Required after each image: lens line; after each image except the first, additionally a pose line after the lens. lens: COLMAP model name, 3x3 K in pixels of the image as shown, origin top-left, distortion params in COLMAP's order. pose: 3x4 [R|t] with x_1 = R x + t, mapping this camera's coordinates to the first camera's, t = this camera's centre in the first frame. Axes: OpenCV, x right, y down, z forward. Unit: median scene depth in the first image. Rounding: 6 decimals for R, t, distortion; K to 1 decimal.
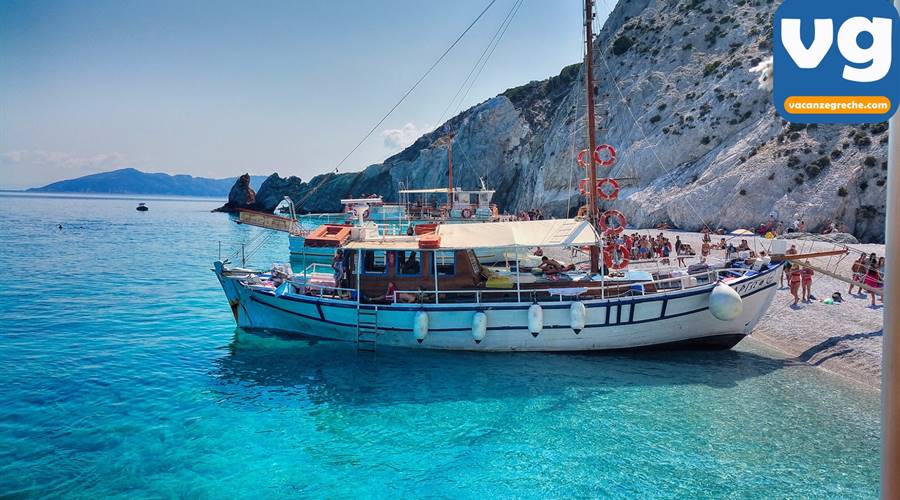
lens RADIAL K [[799.3, 0, 450.0], [0, 799.3, 250.0], [0, 0, 1]] dist [0.046377, 0.001361]
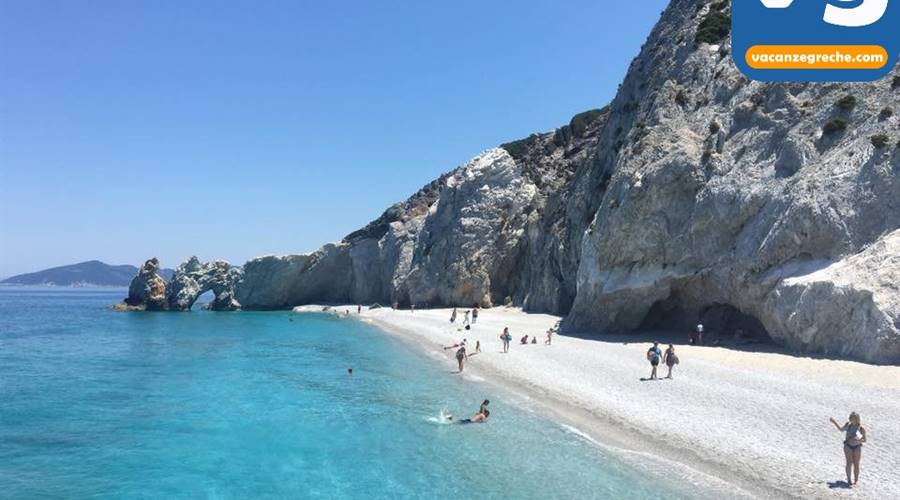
lens RADIAL K [[799.3, 0, 450.0], [0, 799.3, 250.0], [0, 0, 1]] dist [0.046377, 0.001361]
pose [[0.999461, -0.016169, 0.028568, -0.002133], [0.019173, 0.993943, -0.108213, -0.018555], [-0.026645, 0.108703, 0.993717, 0.272355]]
